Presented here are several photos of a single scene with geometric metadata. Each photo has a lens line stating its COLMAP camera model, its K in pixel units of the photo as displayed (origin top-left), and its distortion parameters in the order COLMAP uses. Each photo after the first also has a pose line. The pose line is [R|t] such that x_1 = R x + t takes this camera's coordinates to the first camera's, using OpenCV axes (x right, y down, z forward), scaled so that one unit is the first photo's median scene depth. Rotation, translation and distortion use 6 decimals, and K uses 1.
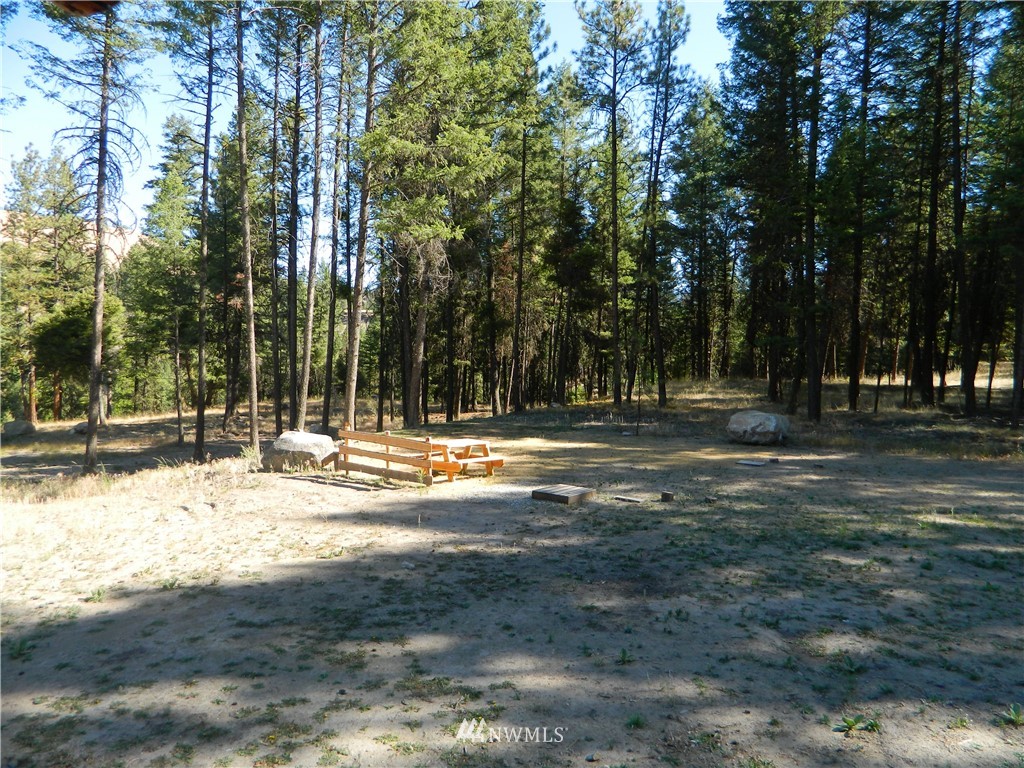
lens RADIAL K [[738.7, 0, 514.7], [0, 738.7, 382.3], [0, 0, 1]] dist [0.002071, -0.000369]
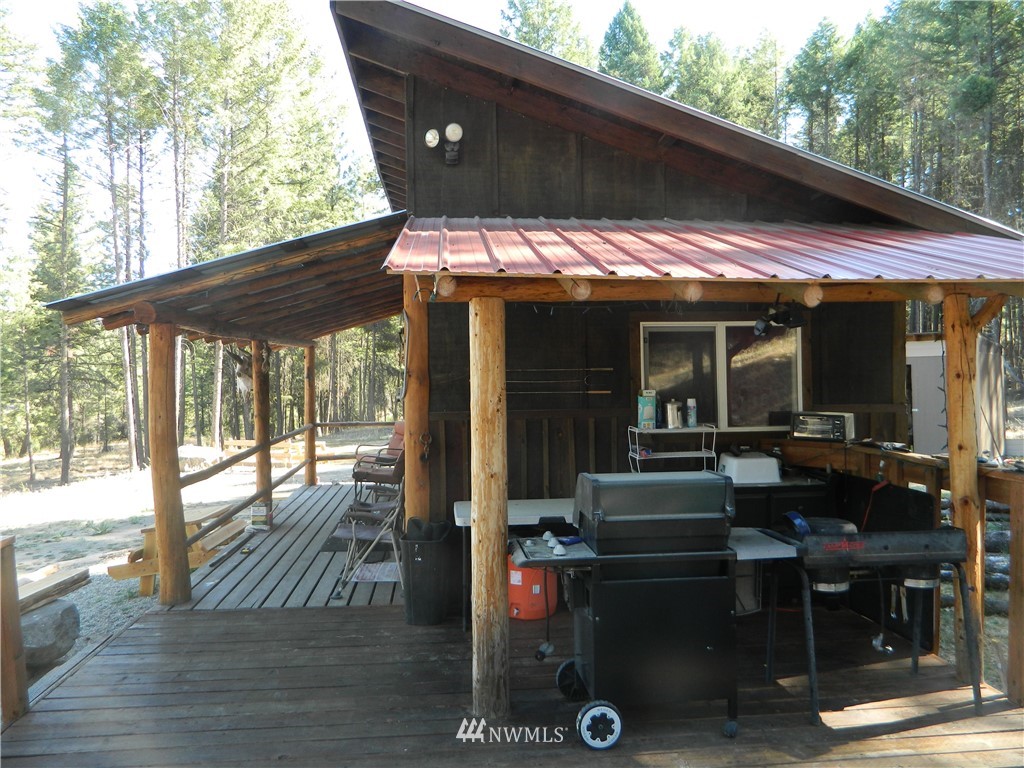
lens RADIAL K [[738.7, 0, 516.8], [0, 738.7, 378.0], [0, 0, 1]] dist [0.002071, -0.000369]
pose [[0.966078, -0.045299, 0.254245, -0.013171], [0.057724, 0.997465, -0.041621, 0.014395], [-0.251715, 0.054885, 0.966244, -0.259502]]
